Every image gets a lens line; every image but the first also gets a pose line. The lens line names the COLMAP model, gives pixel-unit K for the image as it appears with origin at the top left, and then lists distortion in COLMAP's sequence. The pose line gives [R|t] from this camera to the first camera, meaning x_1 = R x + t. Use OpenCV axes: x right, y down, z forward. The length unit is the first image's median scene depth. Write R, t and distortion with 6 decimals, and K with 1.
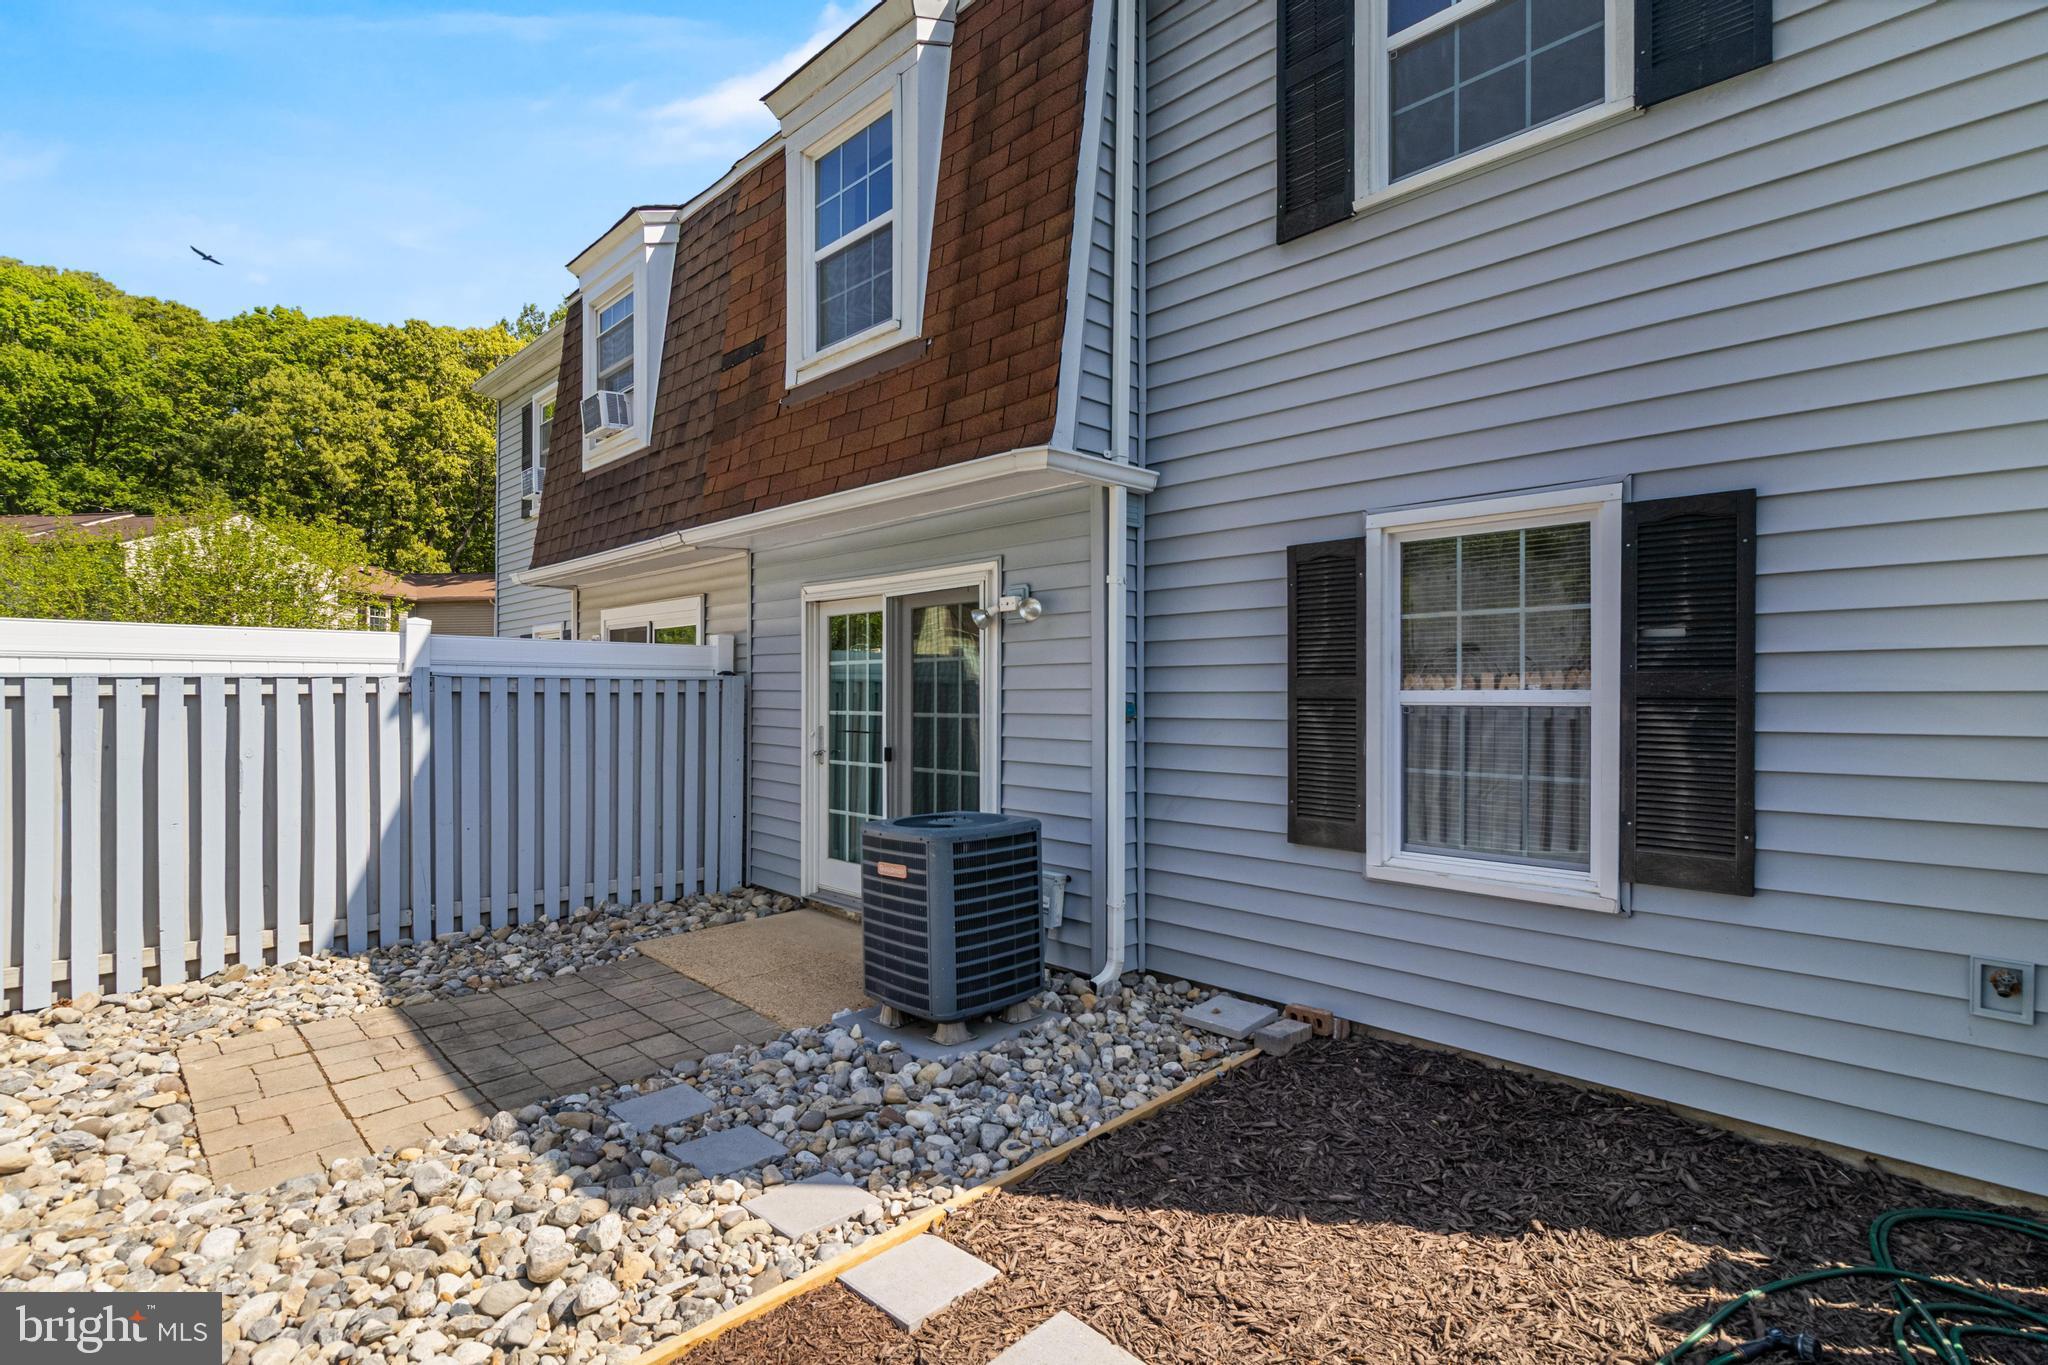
lens RADIAL K [[979.1, 0, 1038.5], [0, 979.1, 697.2], [0, 0, 1]] dist [0.013890, -0.001174]
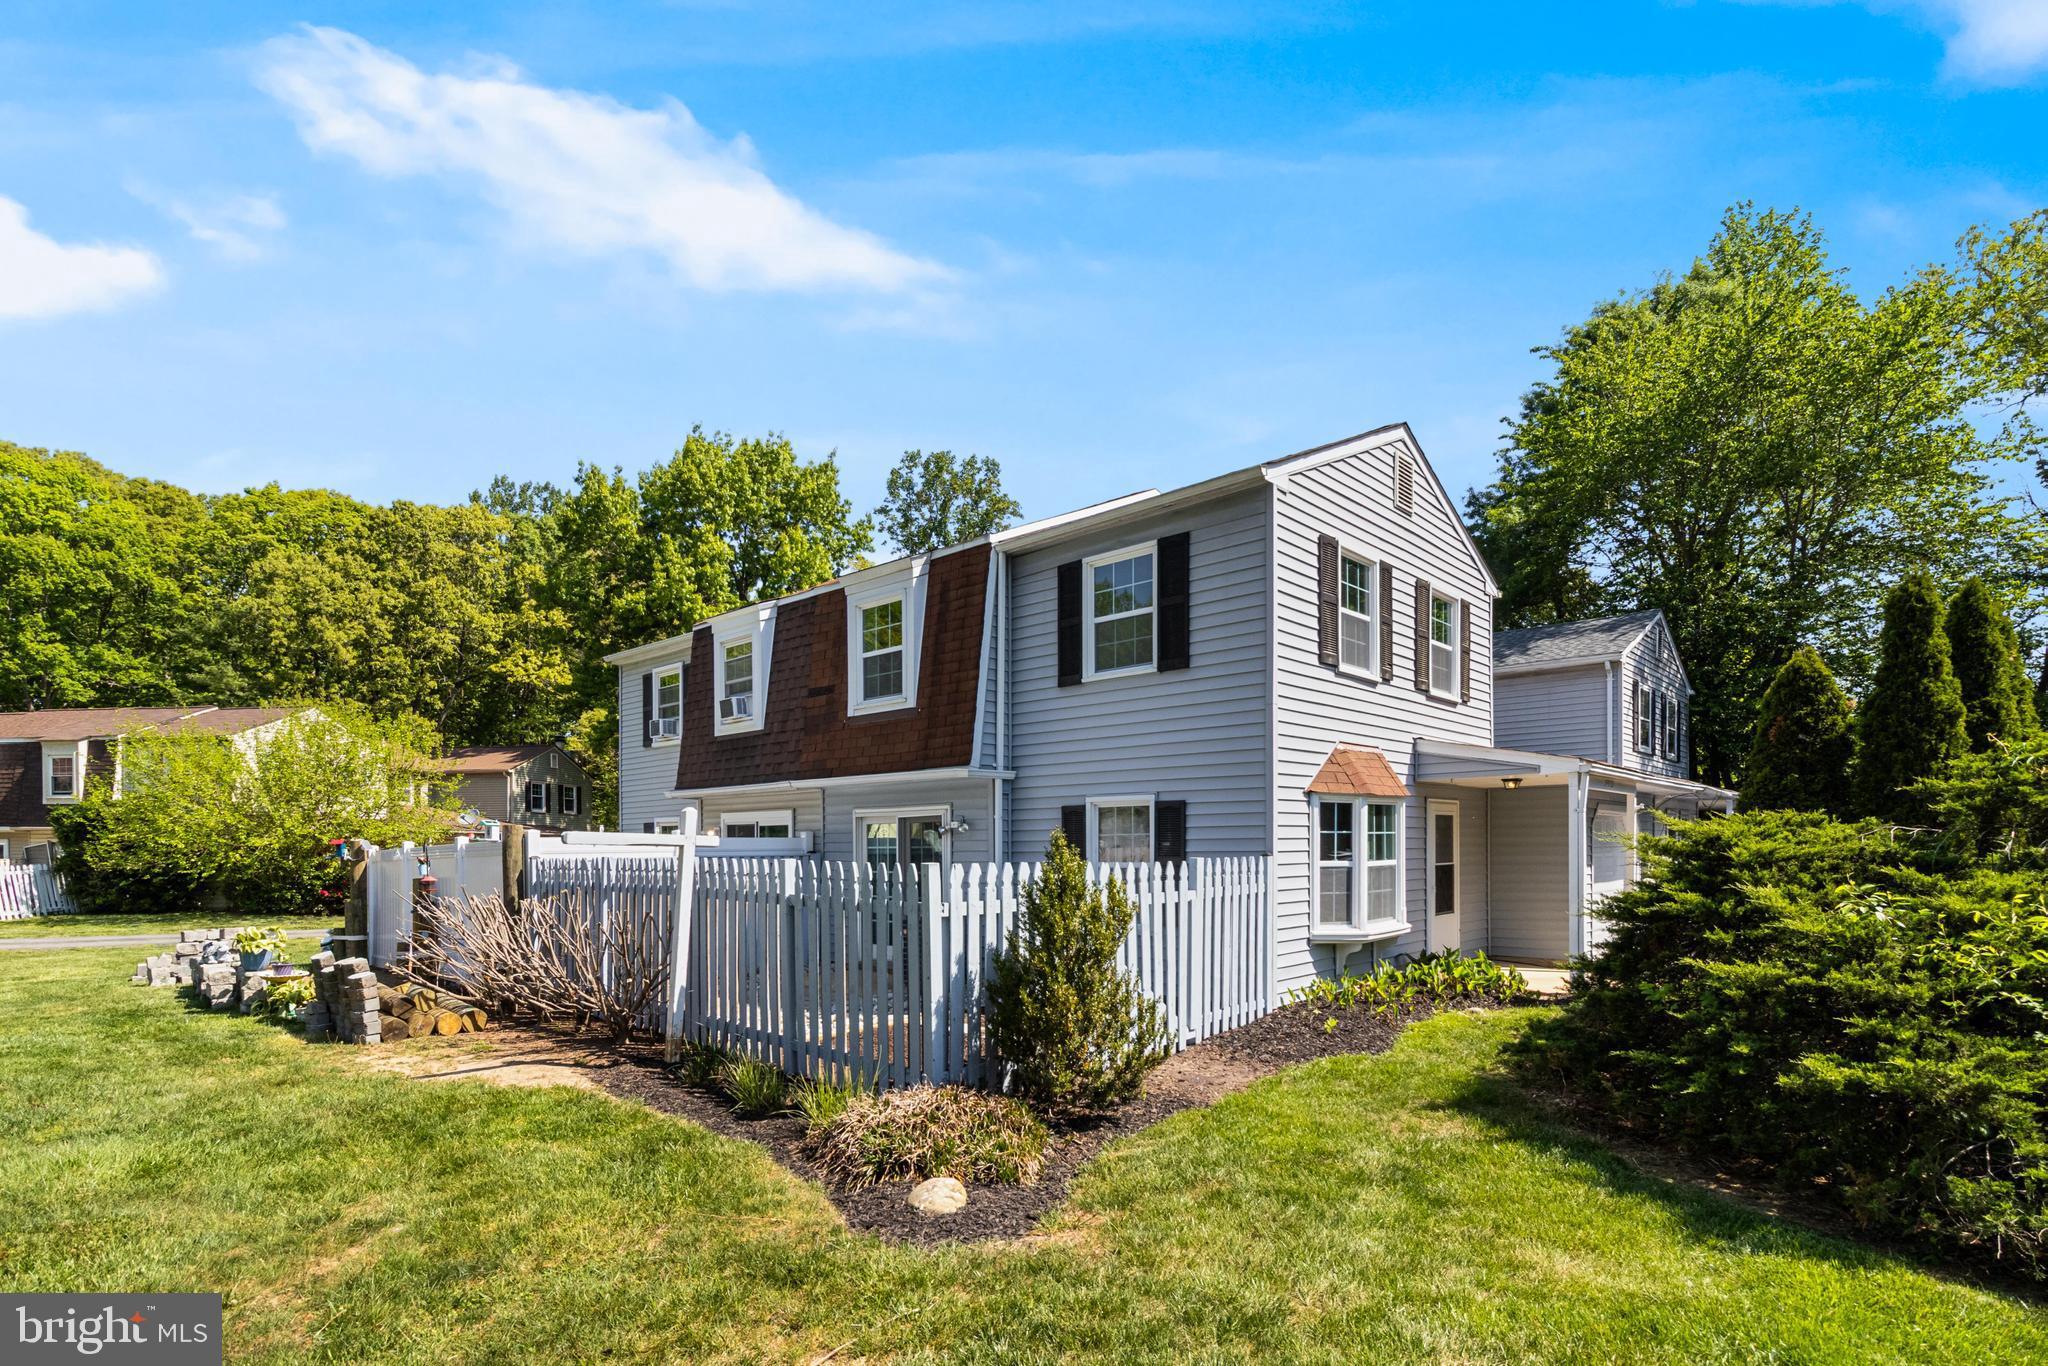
lens RADIAL K [[979.1, 0, 1044.7], [0, 979.1, 856.0], [0, 0, 1]] dist [0.013890, -0.001174]
pose [[0.999071, -0.008980, 0.042152, 0.065379], [0.008829, 0.999954, 0.003748, -0.021934], [-0.042184, -0.003372, 0.999104, -1.040201]]
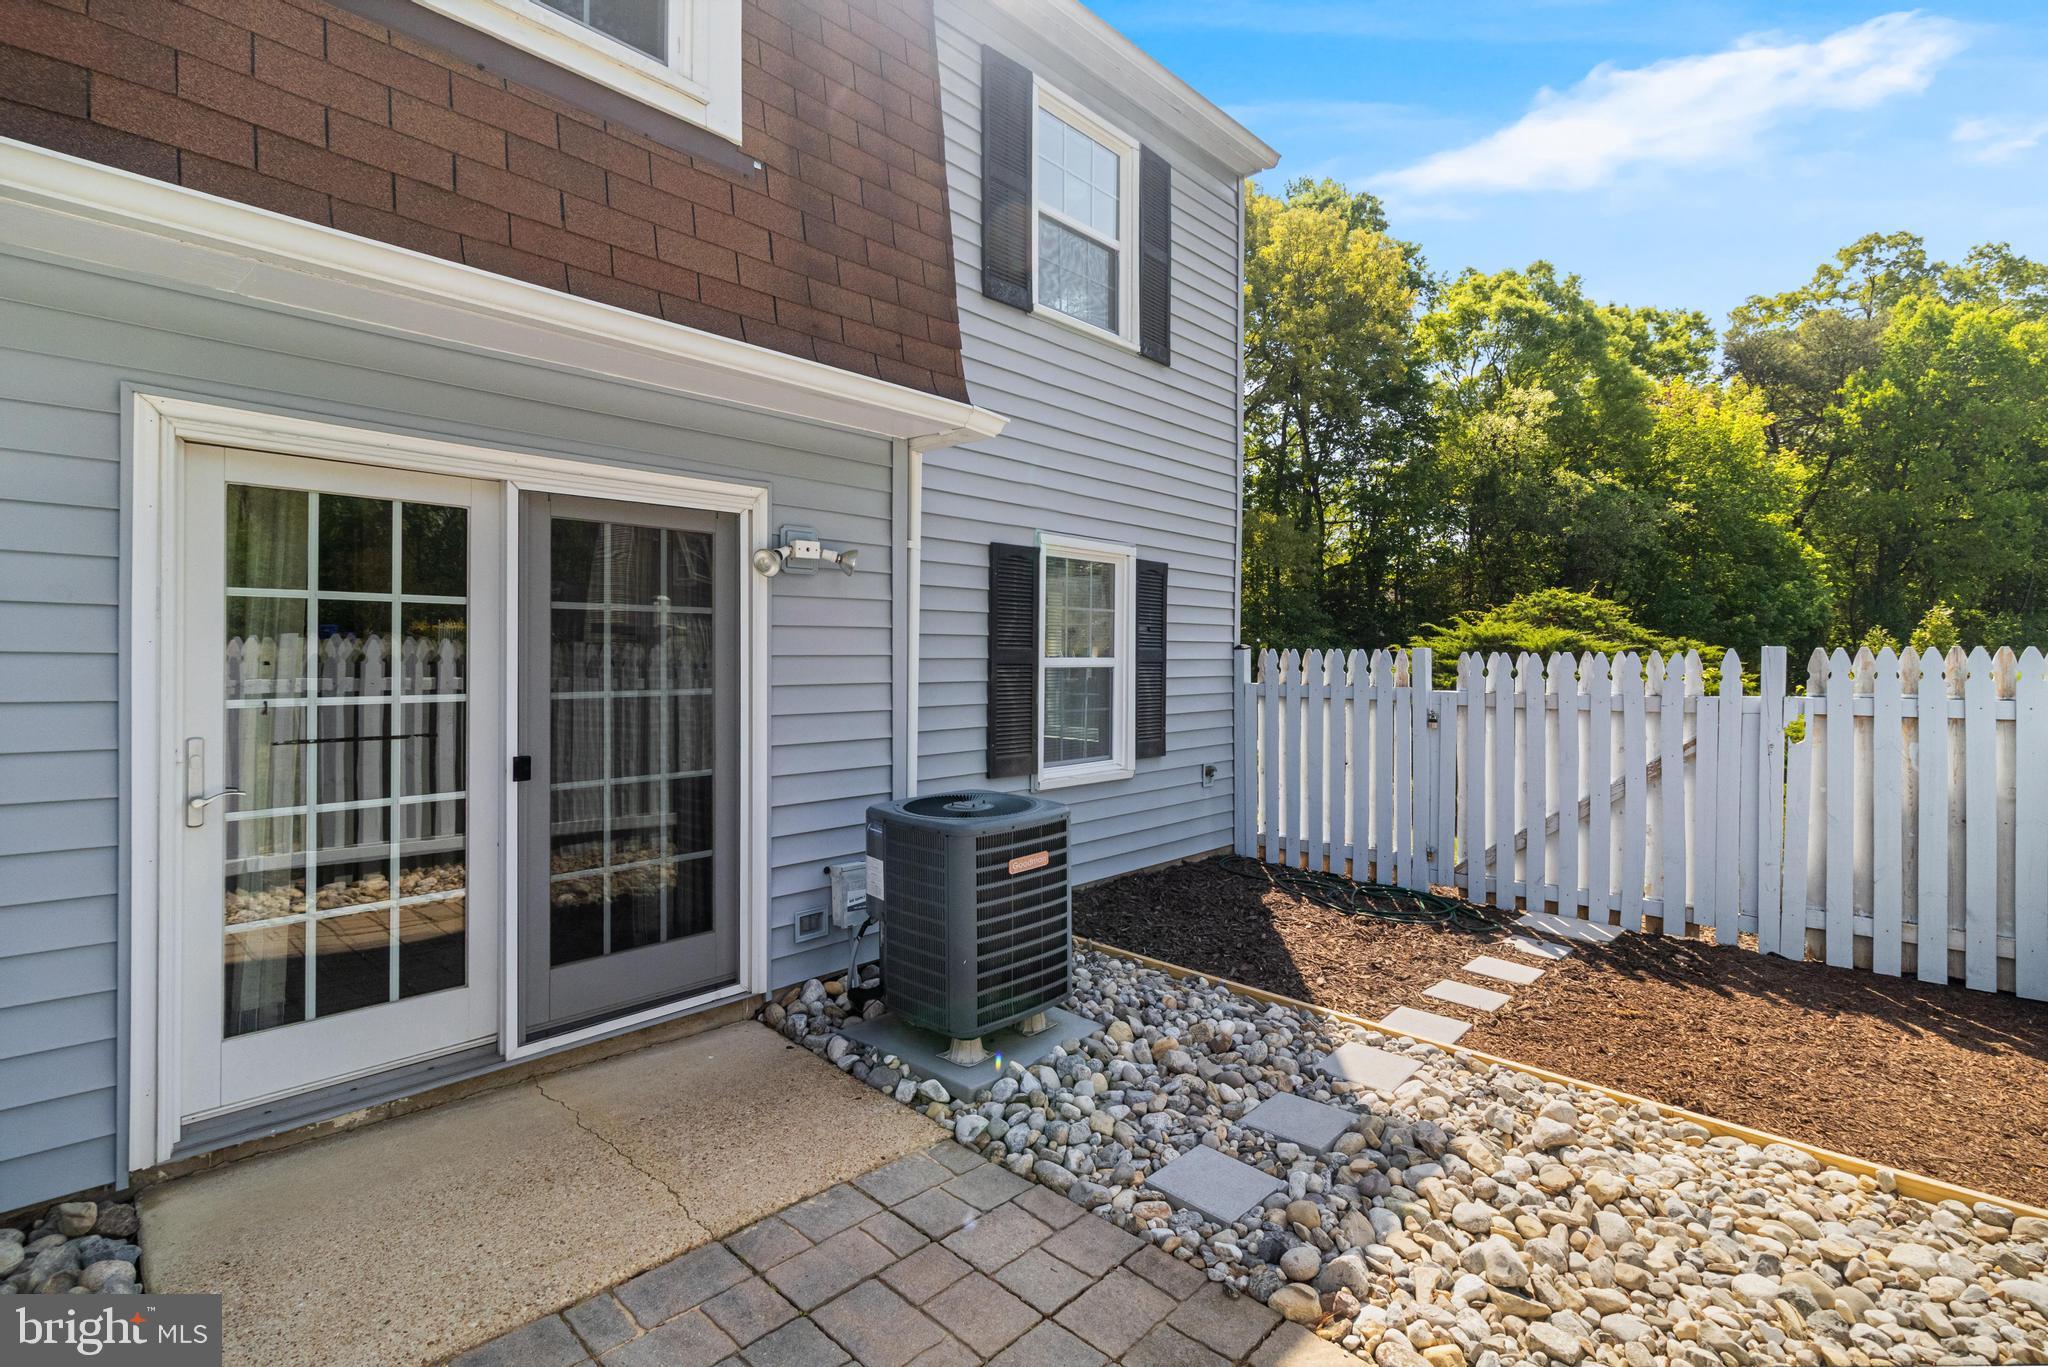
lens RADIAL K [[979.1, 0, 1031.9], [0, 979.1, 653.6], [0, 0, 1]] dist [0.013890, -0.001174]
pose [[-0.038450, 0.001602, 0.999259, -0.662451], [-0.000528, 0.999999, -0.001624, -0.006431], [-0.999260, -0.000590, -0.038449, 0.663501]]
